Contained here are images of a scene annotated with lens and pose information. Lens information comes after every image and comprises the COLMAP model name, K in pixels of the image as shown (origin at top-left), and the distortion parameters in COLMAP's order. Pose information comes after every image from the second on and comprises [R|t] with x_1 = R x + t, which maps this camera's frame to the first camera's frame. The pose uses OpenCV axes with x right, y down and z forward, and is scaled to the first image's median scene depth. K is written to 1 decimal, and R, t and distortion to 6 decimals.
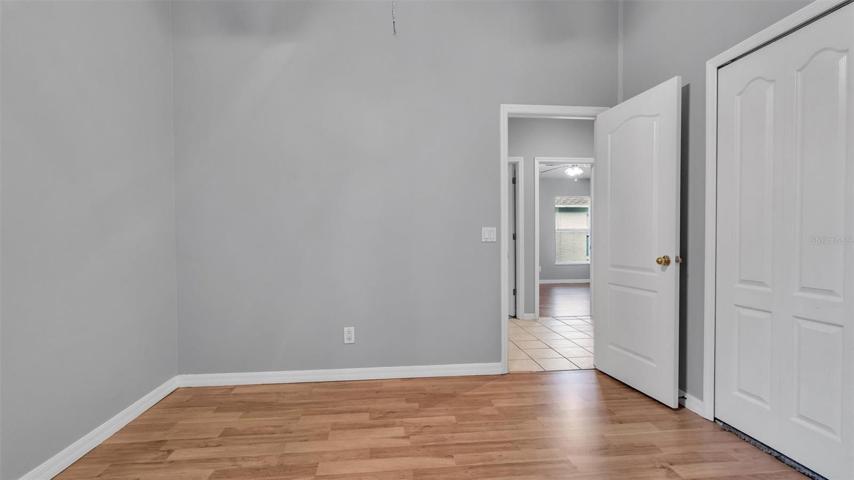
lens RADIAL K [[386.4, 0, 433.9], [0, 386.4, 240.6], [0, 0, 1]] dist [-0.005339, -0.000271]
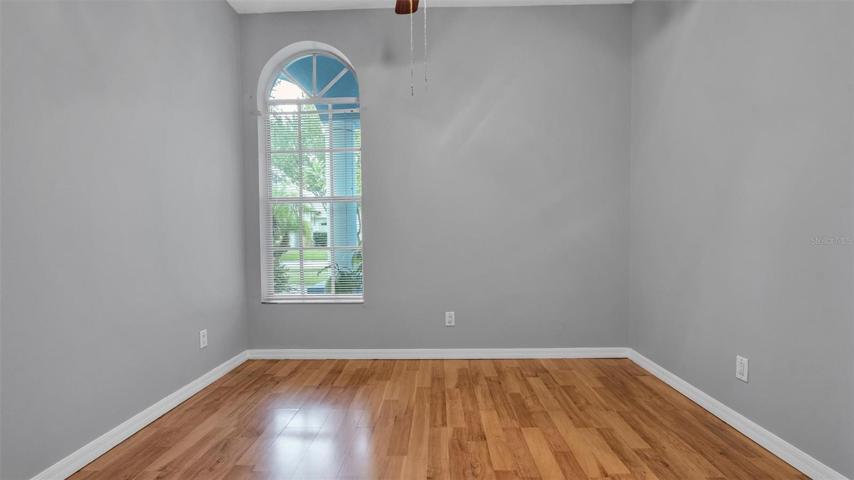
lens RADIAL K [[386.4, 0, 425.3], [0, 386.4, 237.4], [0, 0, 1]] dist [-0.005339, -0.000271]
pose [[-0.132361, 0.015897, -0.991074, 0.690603], [-0.000404, 0.999870, 0.016092, -0.008437], [0.991201, 0.002530, -0.132337, 0.639887]]
